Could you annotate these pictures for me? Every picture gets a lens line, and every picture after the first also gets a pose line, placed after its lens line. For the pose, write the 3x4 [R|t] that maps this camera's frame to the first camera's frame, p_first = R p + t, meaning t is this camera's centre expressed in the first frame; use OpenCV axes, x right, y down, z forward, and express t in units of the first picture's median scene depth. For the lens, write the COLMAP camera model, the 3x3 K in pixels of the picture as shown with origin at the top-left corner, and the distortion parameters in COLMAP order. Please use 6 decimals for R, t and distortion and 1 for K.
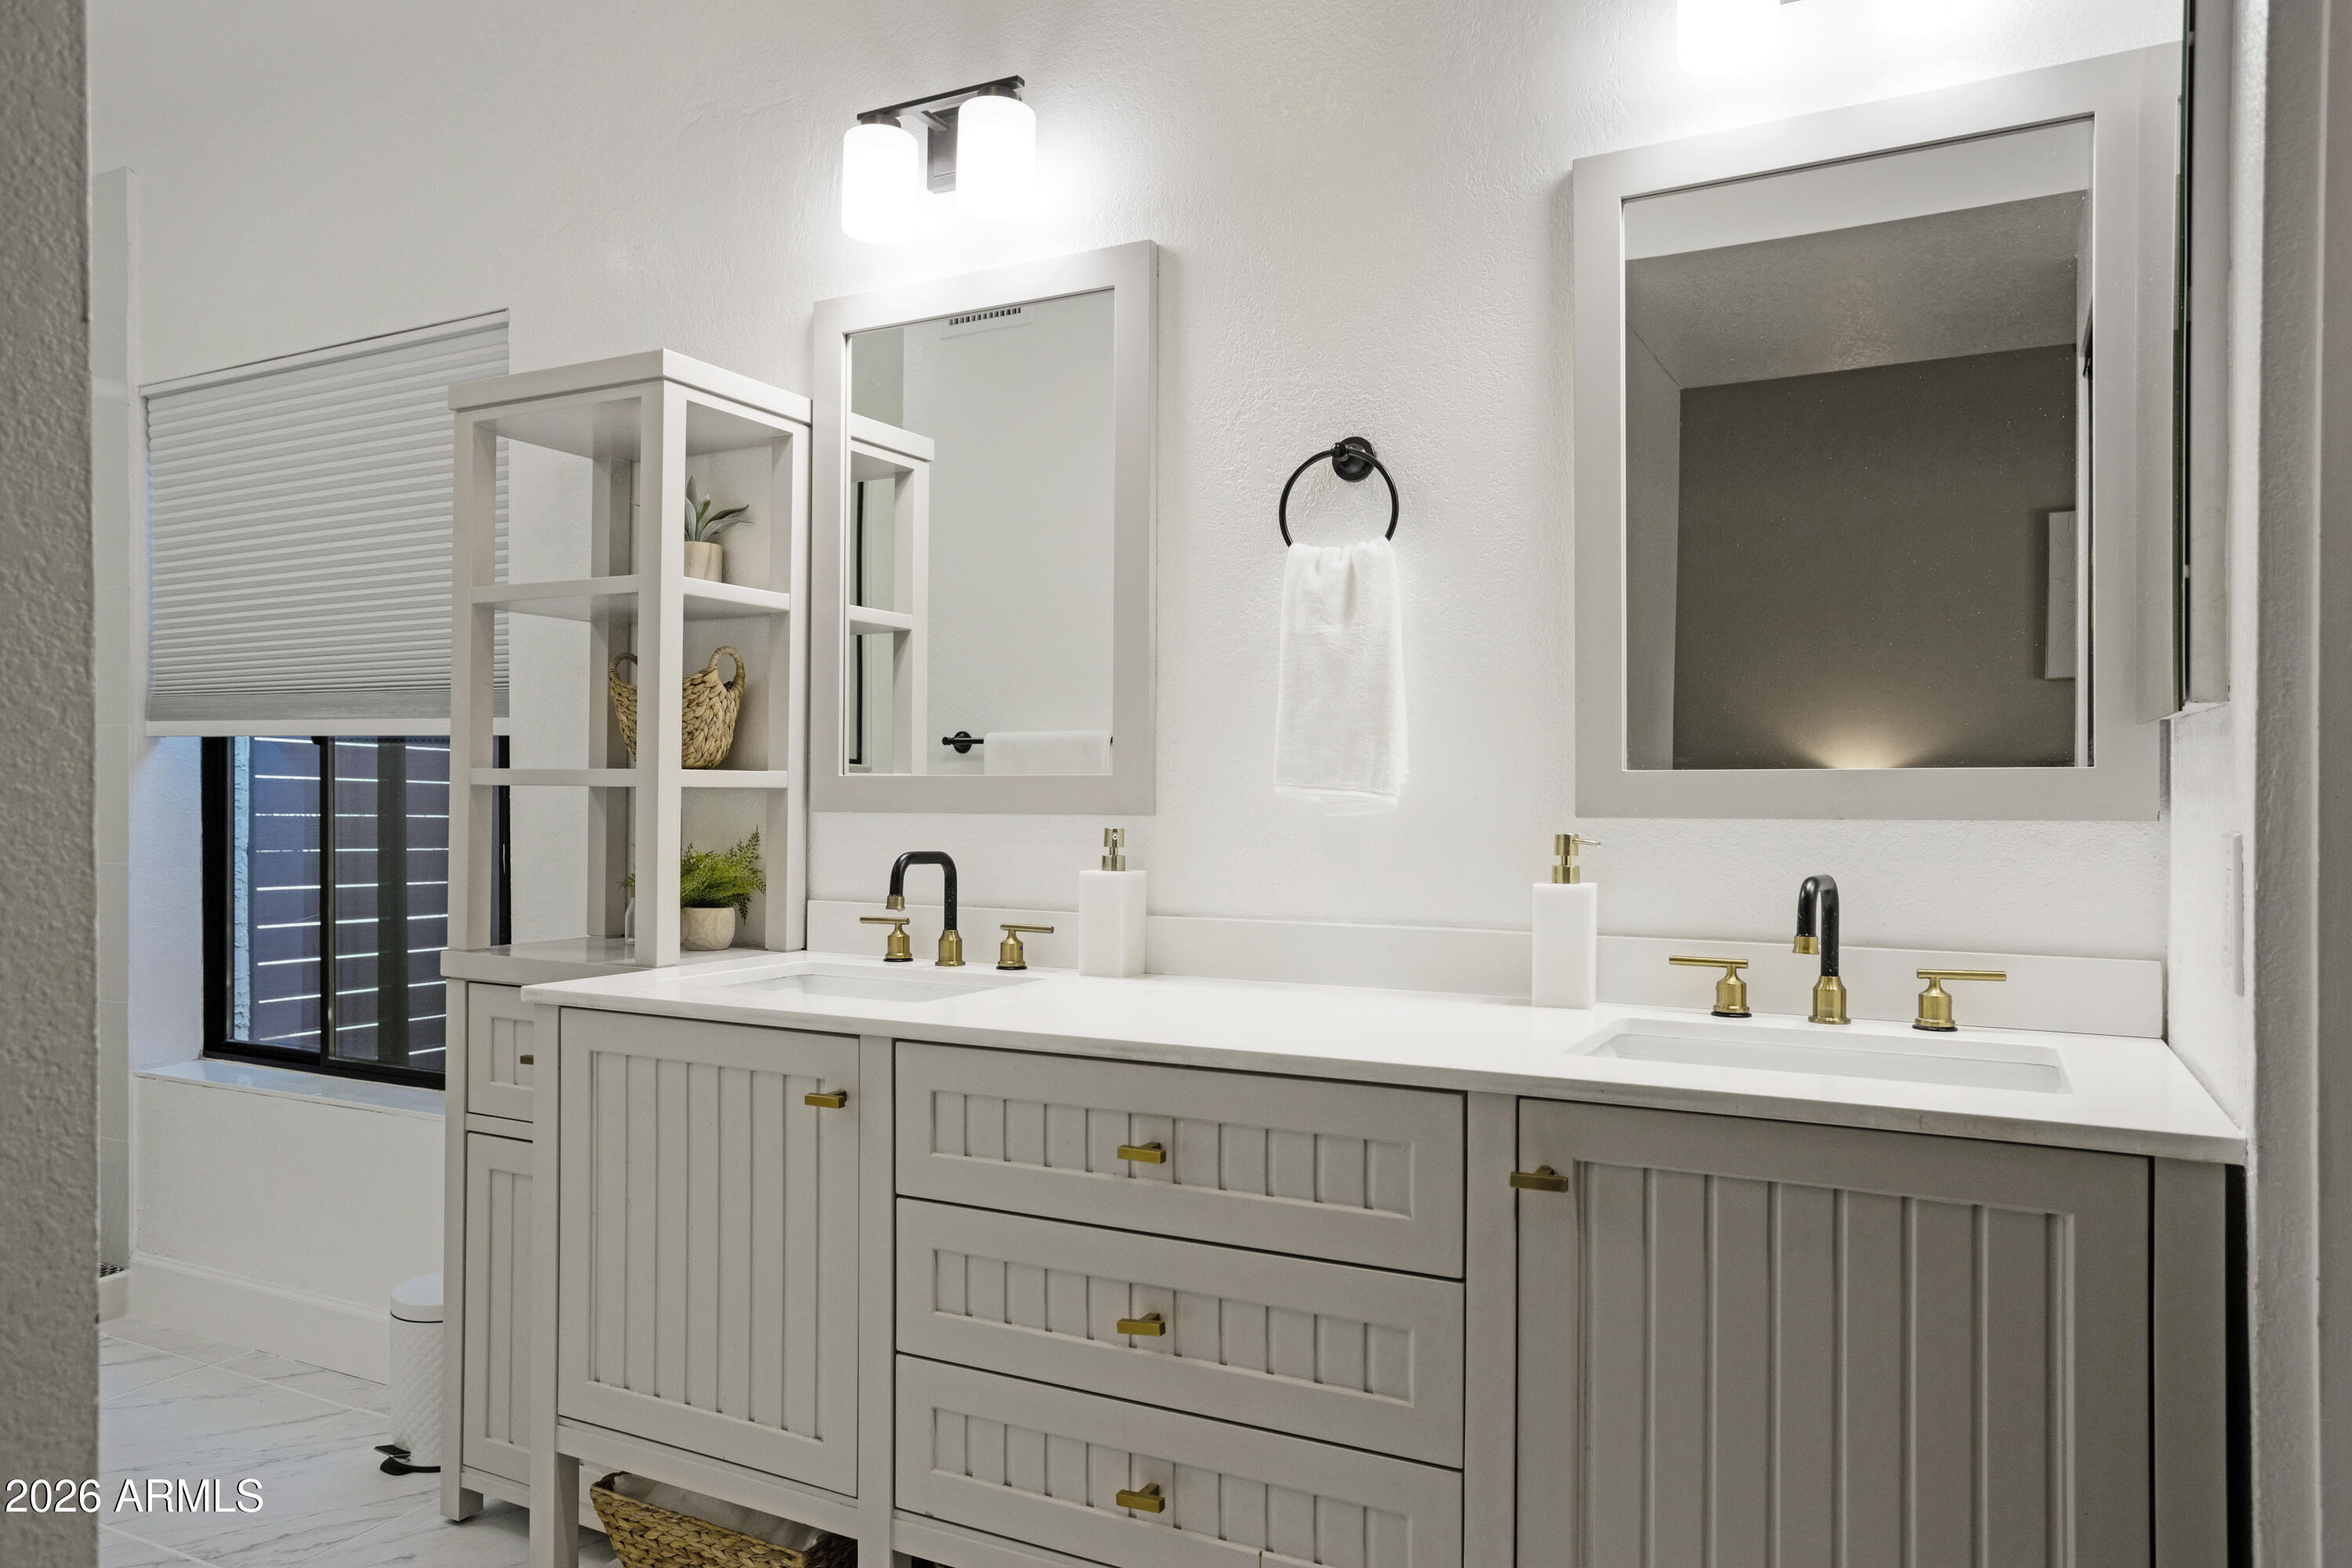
lens RADIAL K [[1524.1, 0, 1182.1], [0, 1524.1, 797.3], [0, 0, 1]] dist [-0.026548, 0.054671]
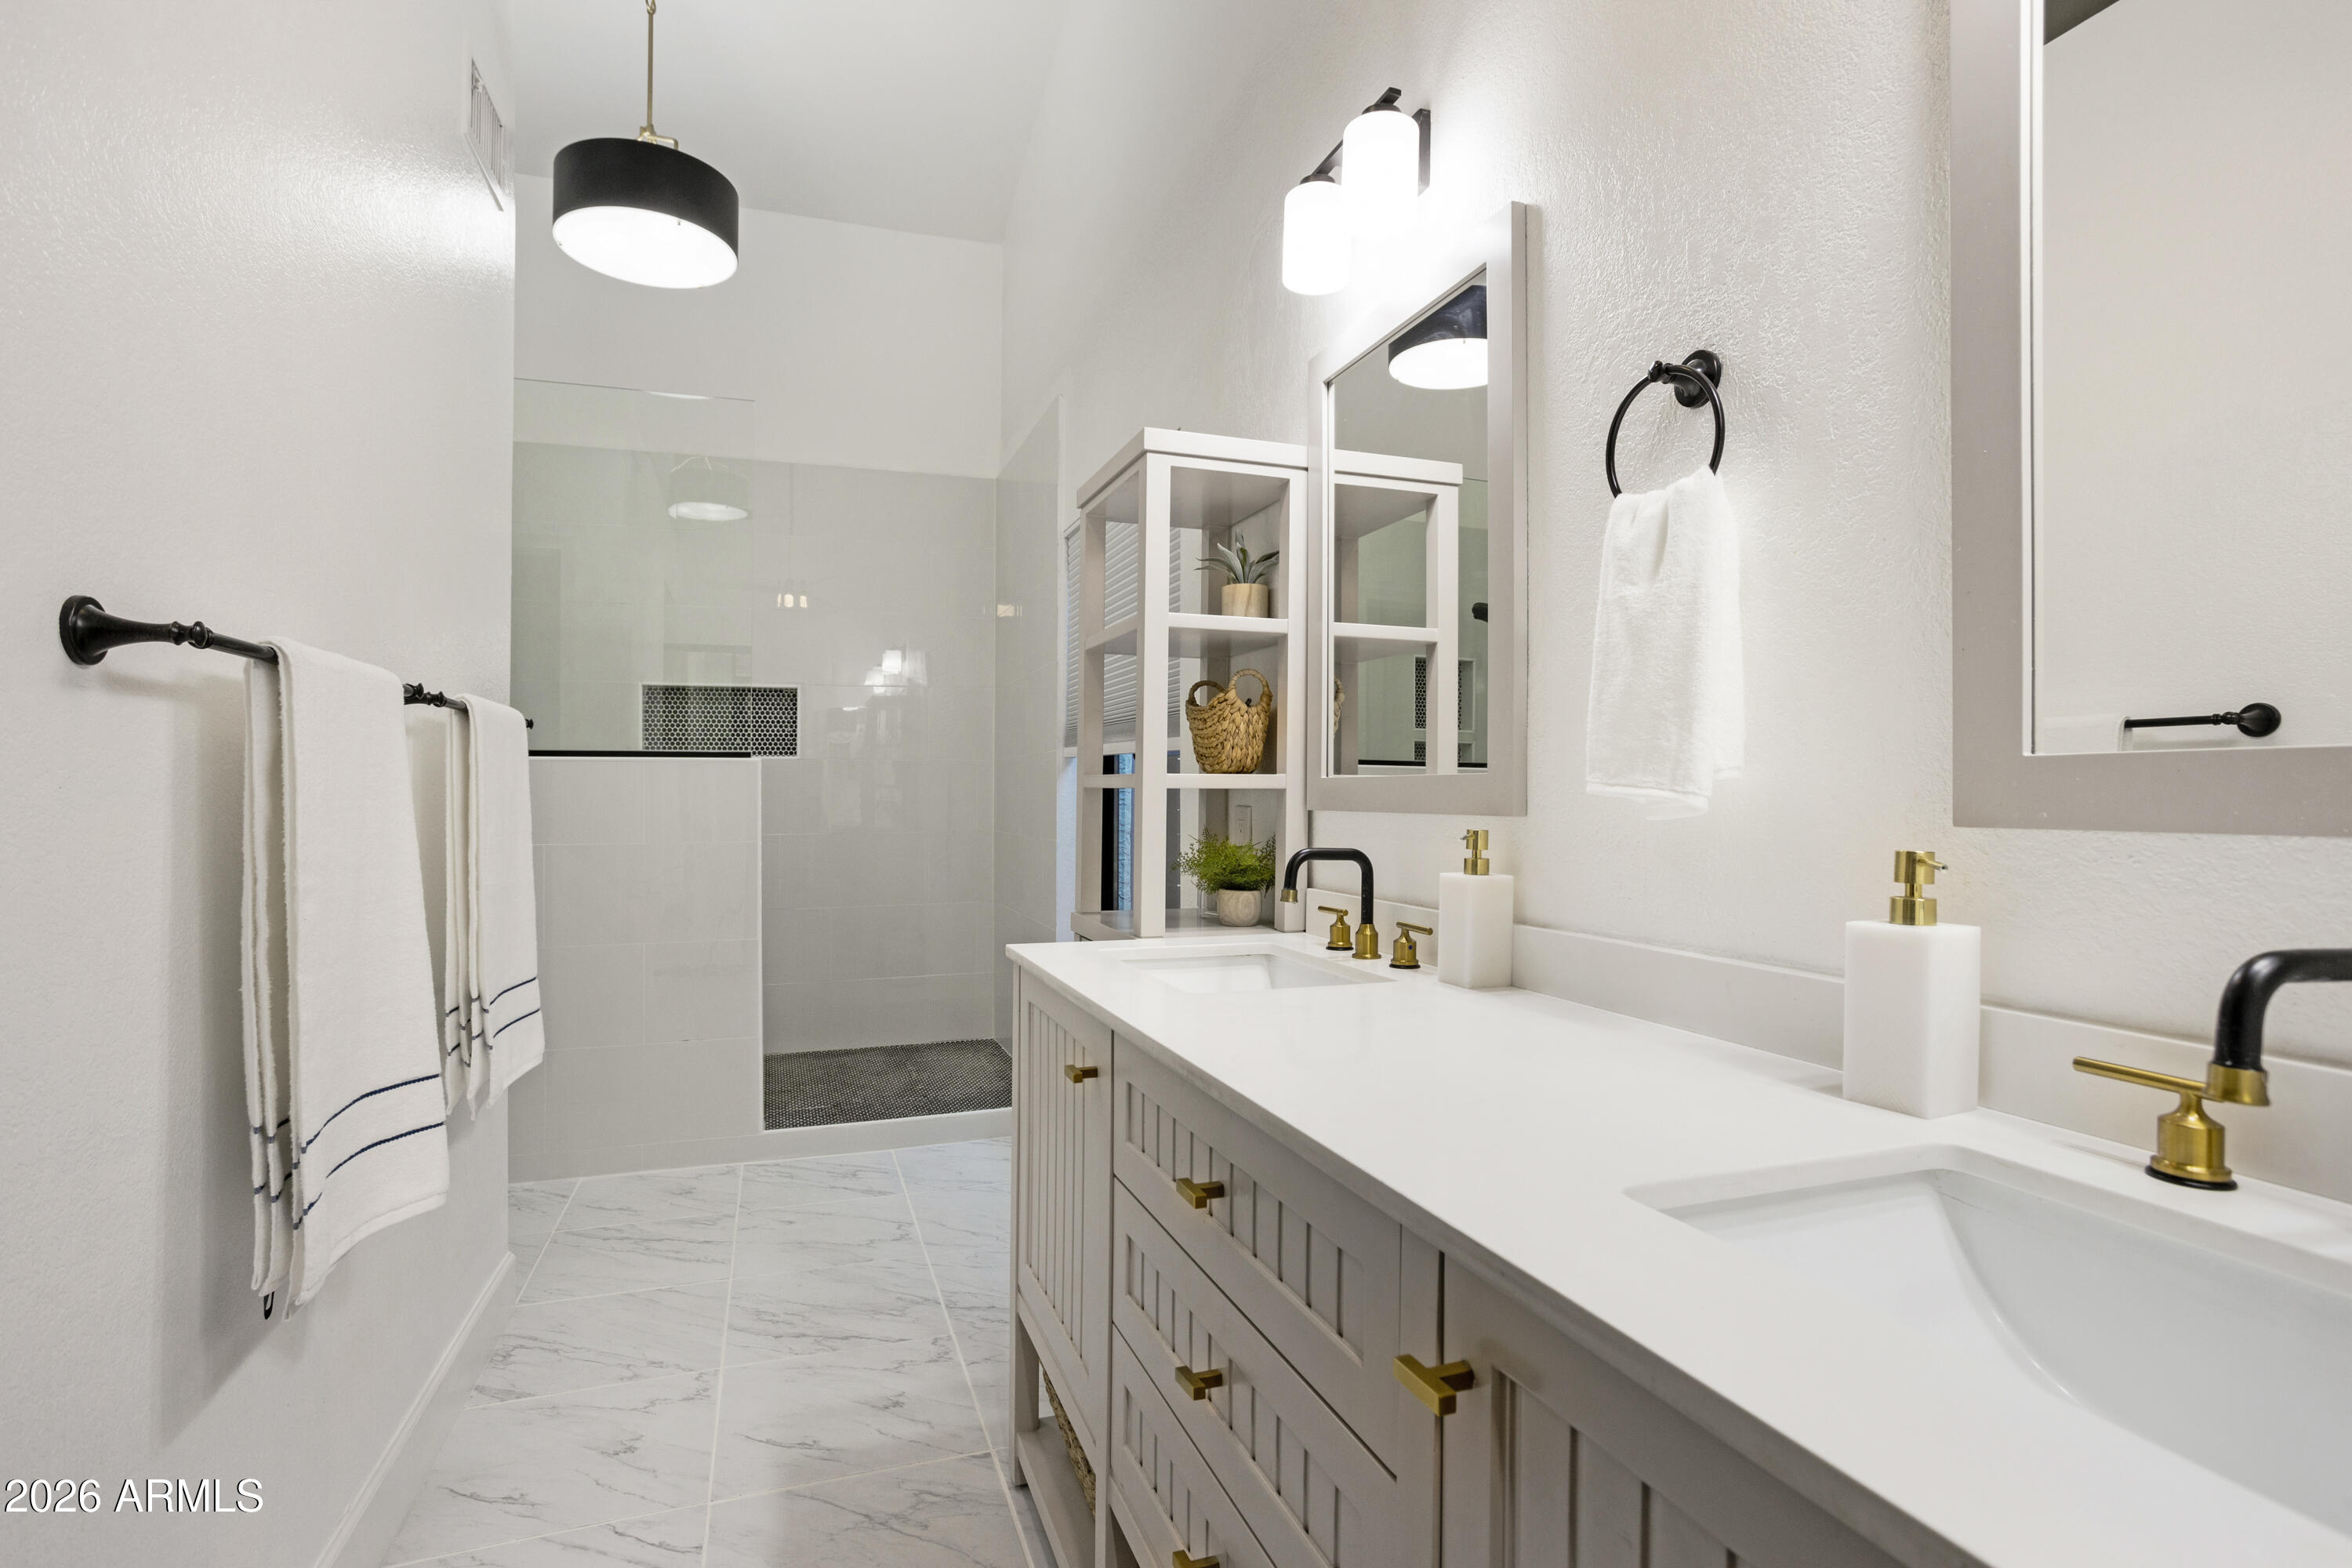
lens RADIAL K [[1152.6, 0, 1177.1], [0, 1152.6, 786.0], [0, 0, 1]] dist [-0.053949, 0.040692]
pose [[0.734820, -0.007186, -0.678224, 0.298042], [0.001535, 0.999959, -0.008932, -0.000561], [0.678260, 0.005523, 0.734801, 0.345726]]
